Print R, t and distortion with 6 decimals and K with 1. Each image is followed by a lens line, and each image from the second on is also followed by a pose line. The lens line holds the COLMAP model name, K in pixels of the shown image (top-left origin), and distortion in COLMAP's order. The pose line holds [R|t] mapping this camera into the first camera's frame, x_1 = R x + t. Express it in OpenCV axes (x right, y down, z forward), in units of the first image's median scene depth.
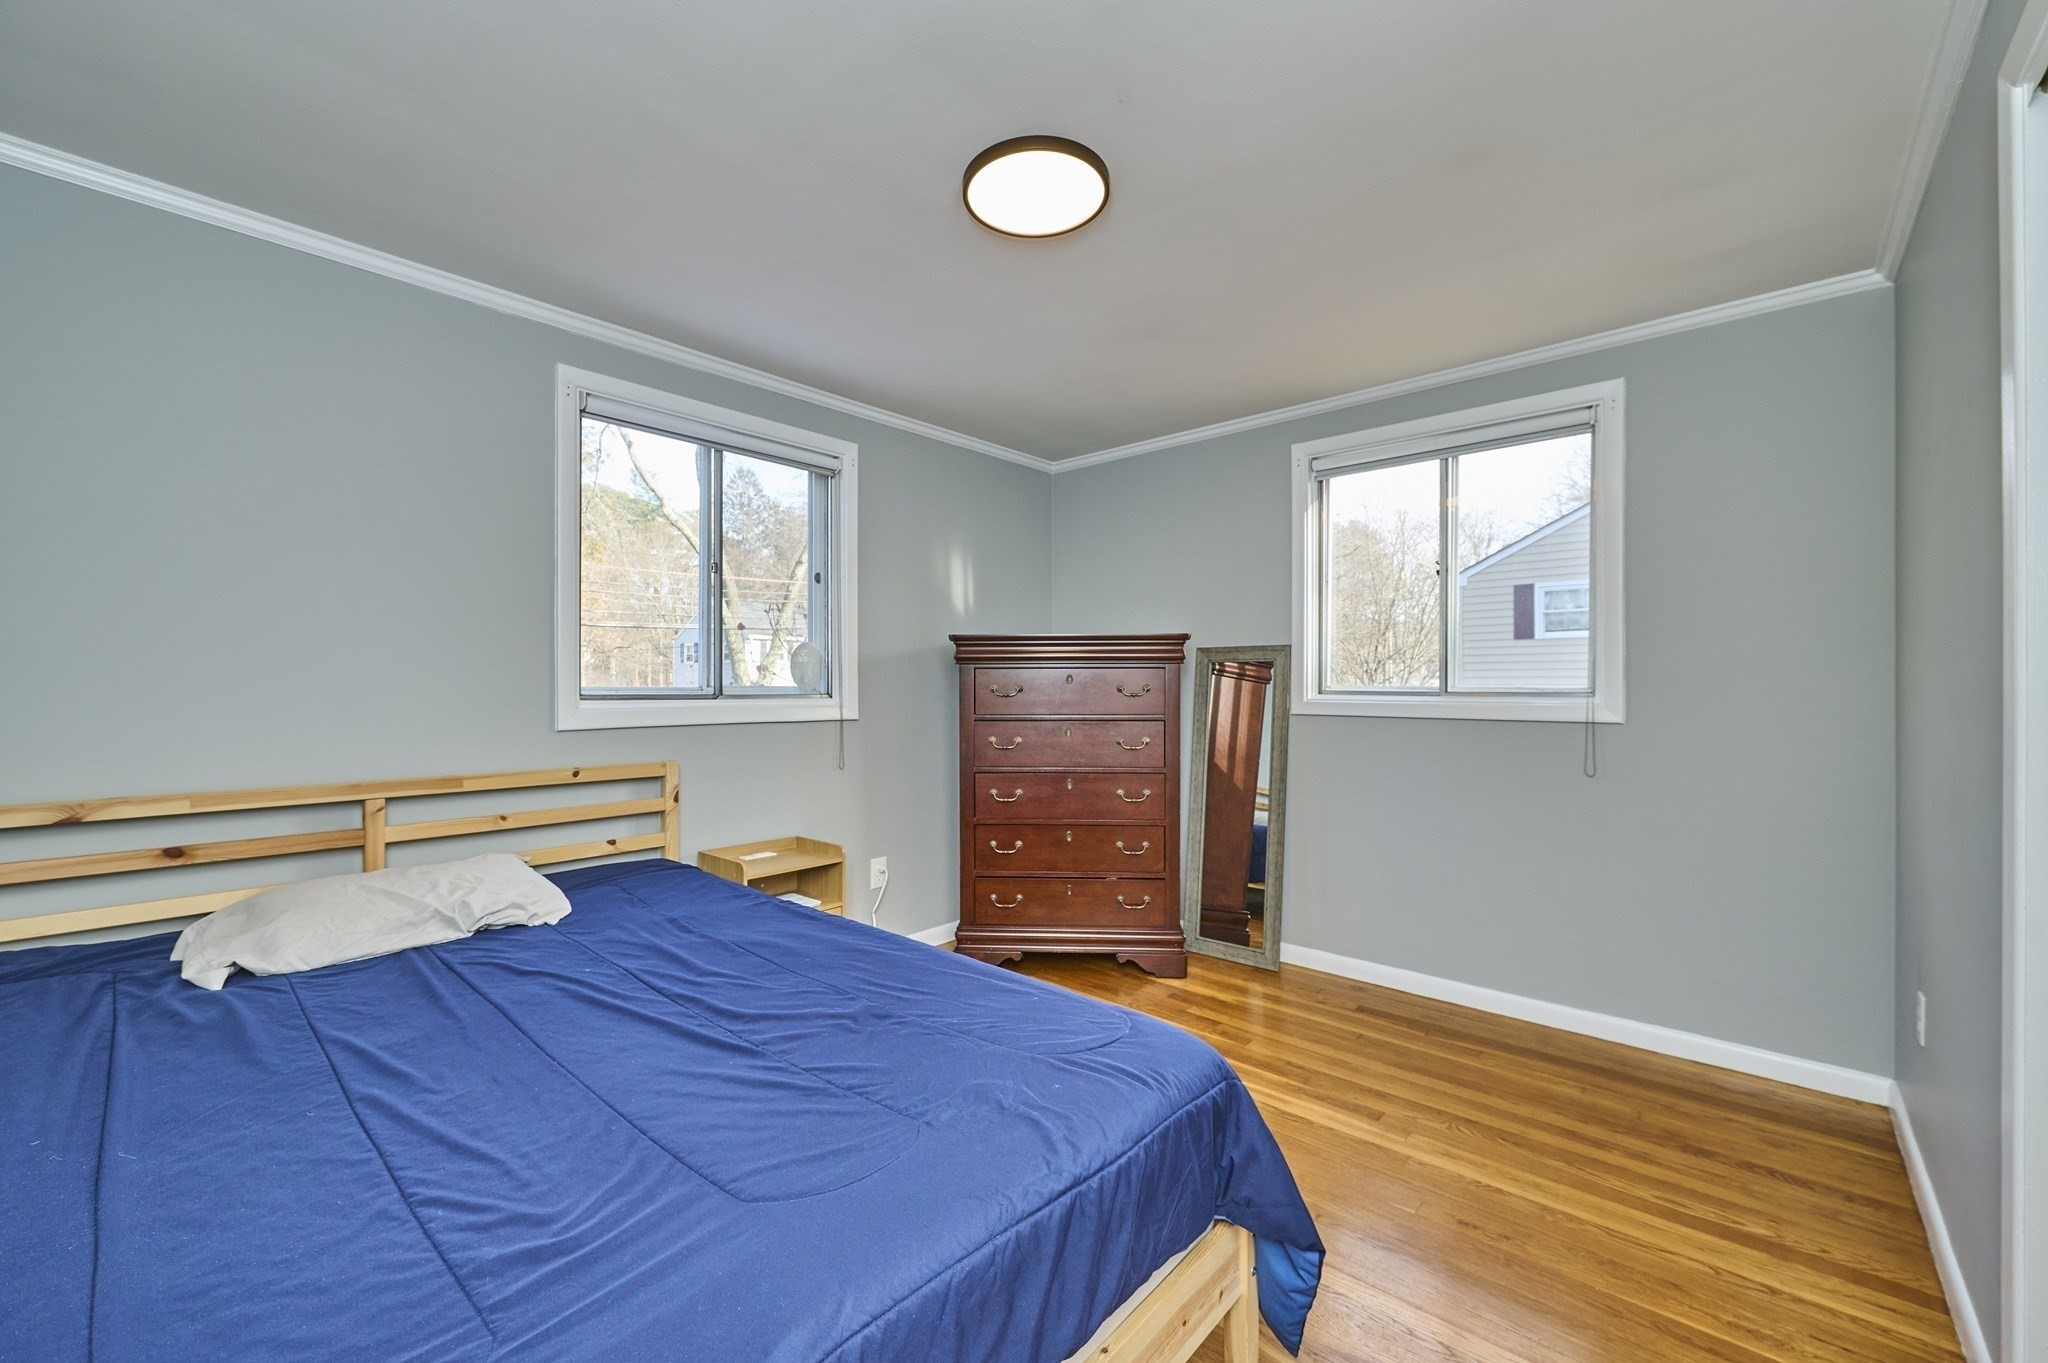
lens RADIAL K [[806.9, 0, 1024.0], [0, 806.9, 681.5], [0, 0, 1]] dist [-0.000152, -0.000011]
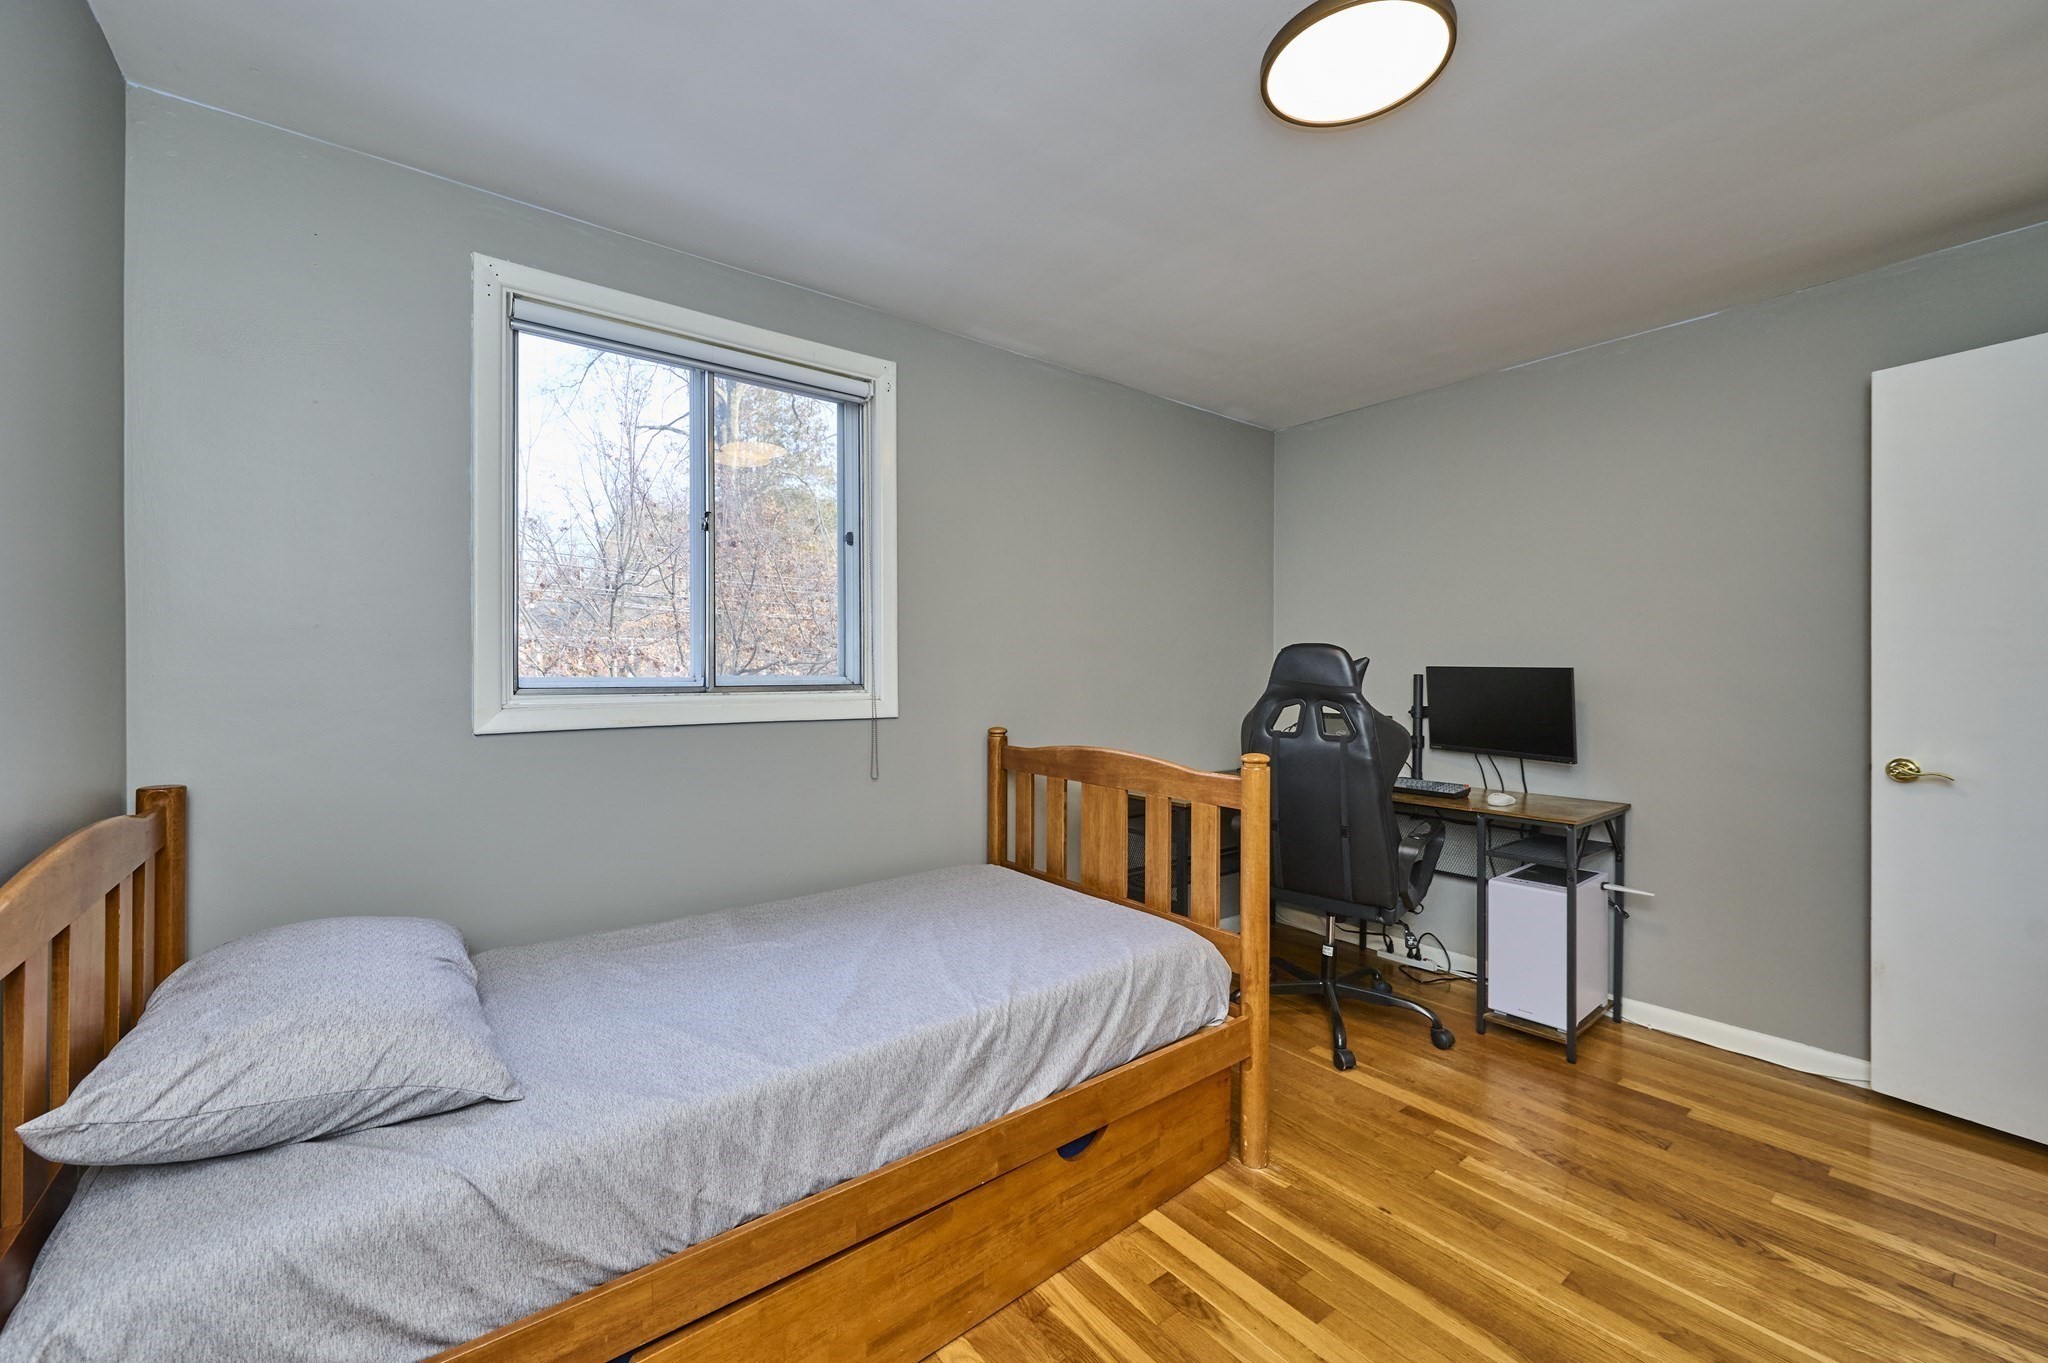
lens RADIAL K [[809.8, 0, 1026.6], [0, 809.8, 672.9], [0, 0, 1]] dist [-0.000290, -0.000454]
pose [[0.984124, -0.006847, -0.177351, 0.060683], [0.007731, 0.999961, 0.004293, 0.002304], [0.177314, -0.005596, 0.984138, 0.280347]]
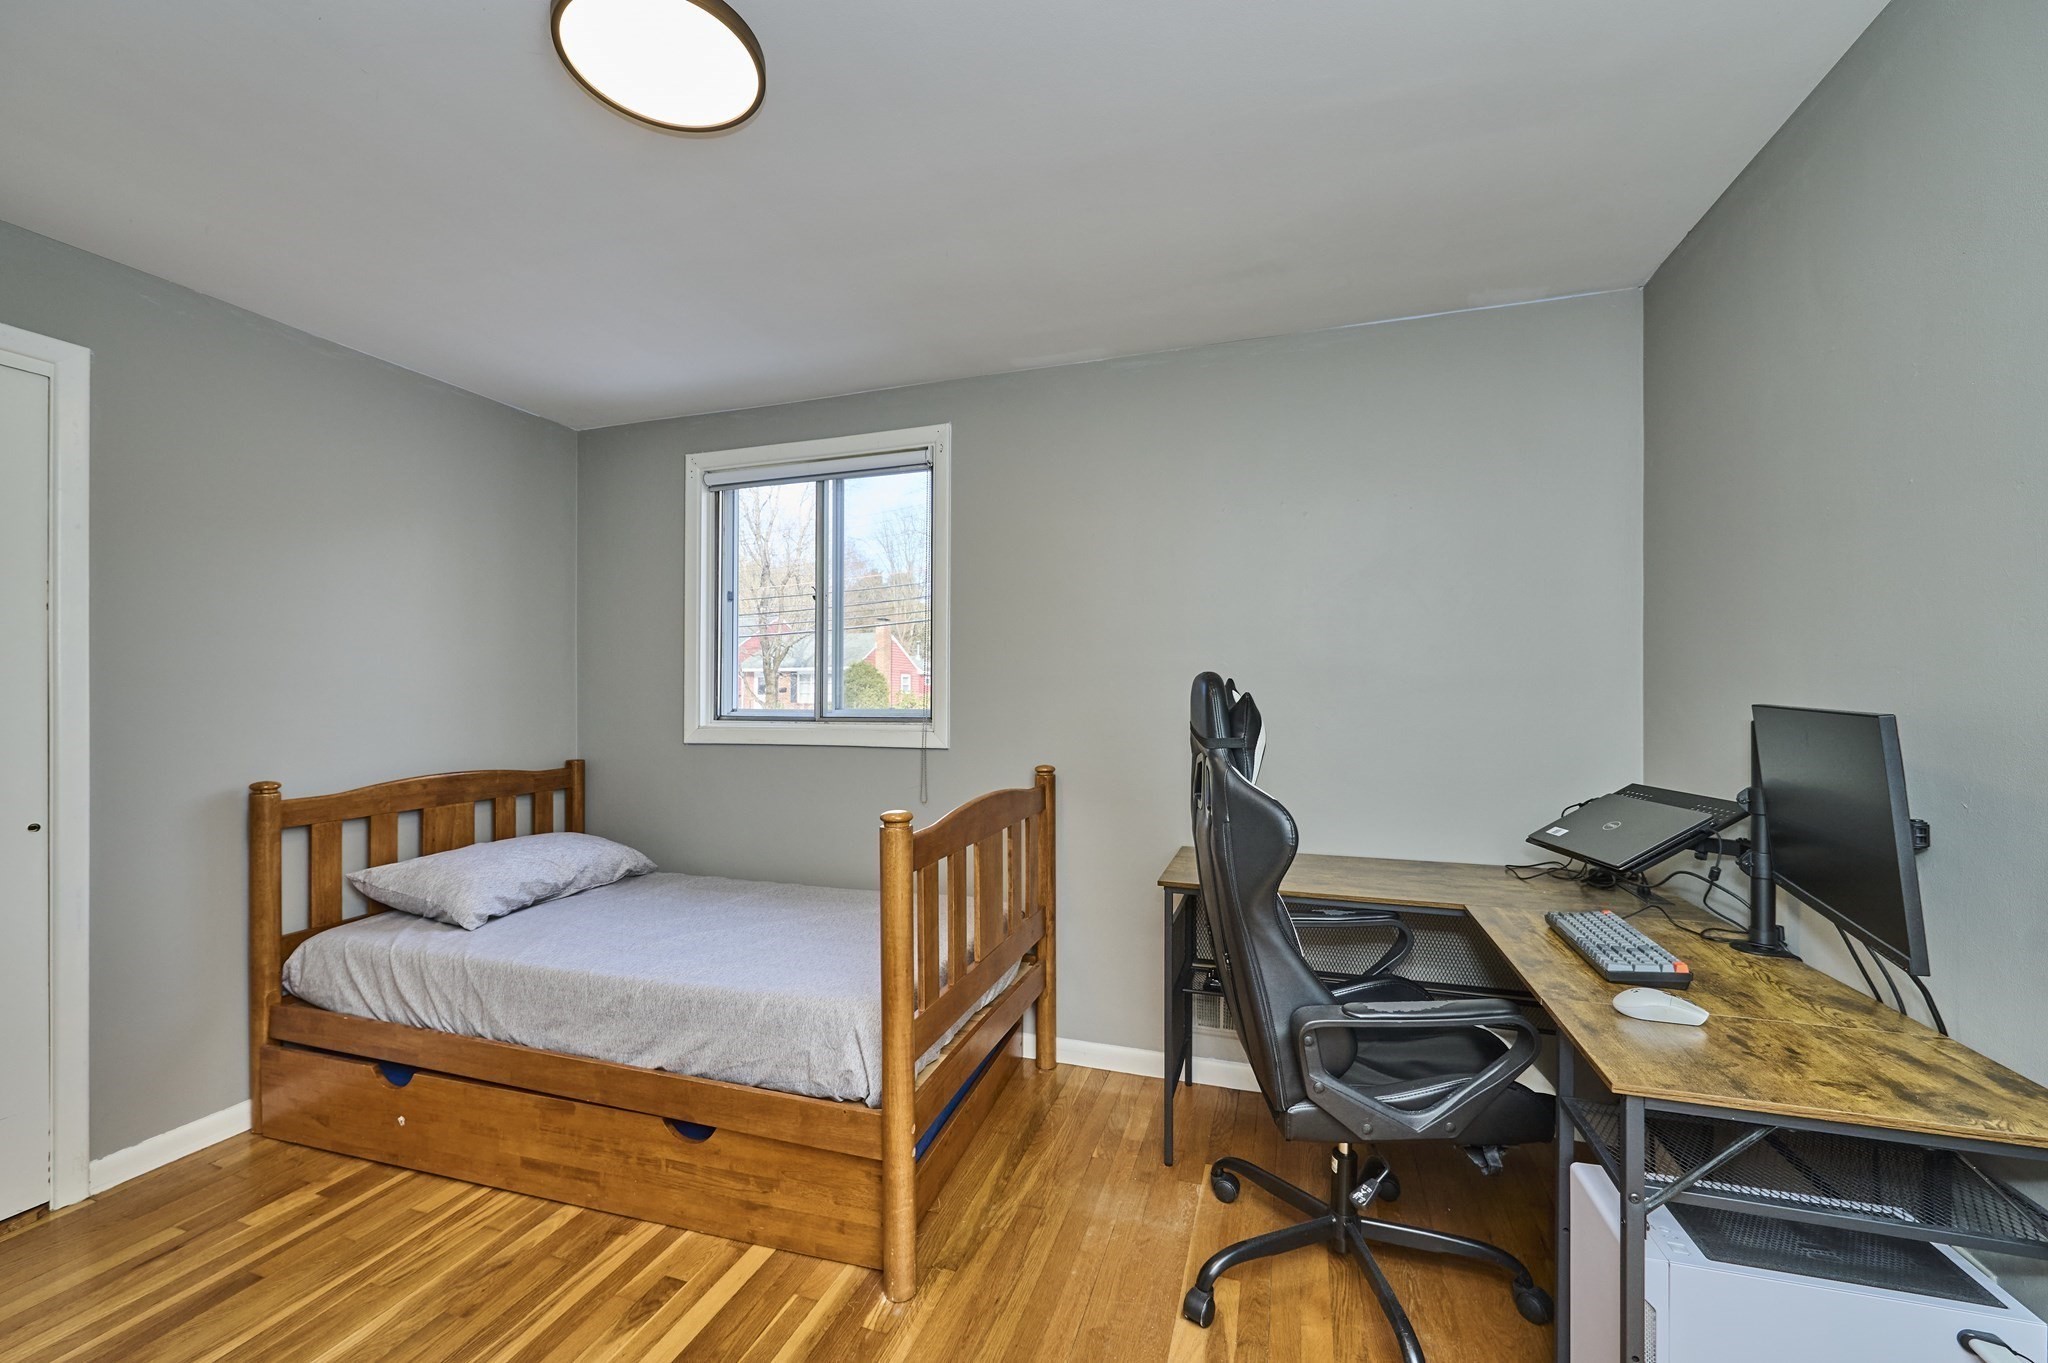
lens RADIAL K [[812.1, 0, 1024.2], [0, 812.1, 697.8], [0, 0, 1]] dist [-0.001985, -0.000252]
pose [[0.397675, -0.009666, -0.917475, 0.669186], [0.004524, 0.999953, -0.008574, 0.001718], [0.917515, -0.000741, 0.397700, 0.813677]]
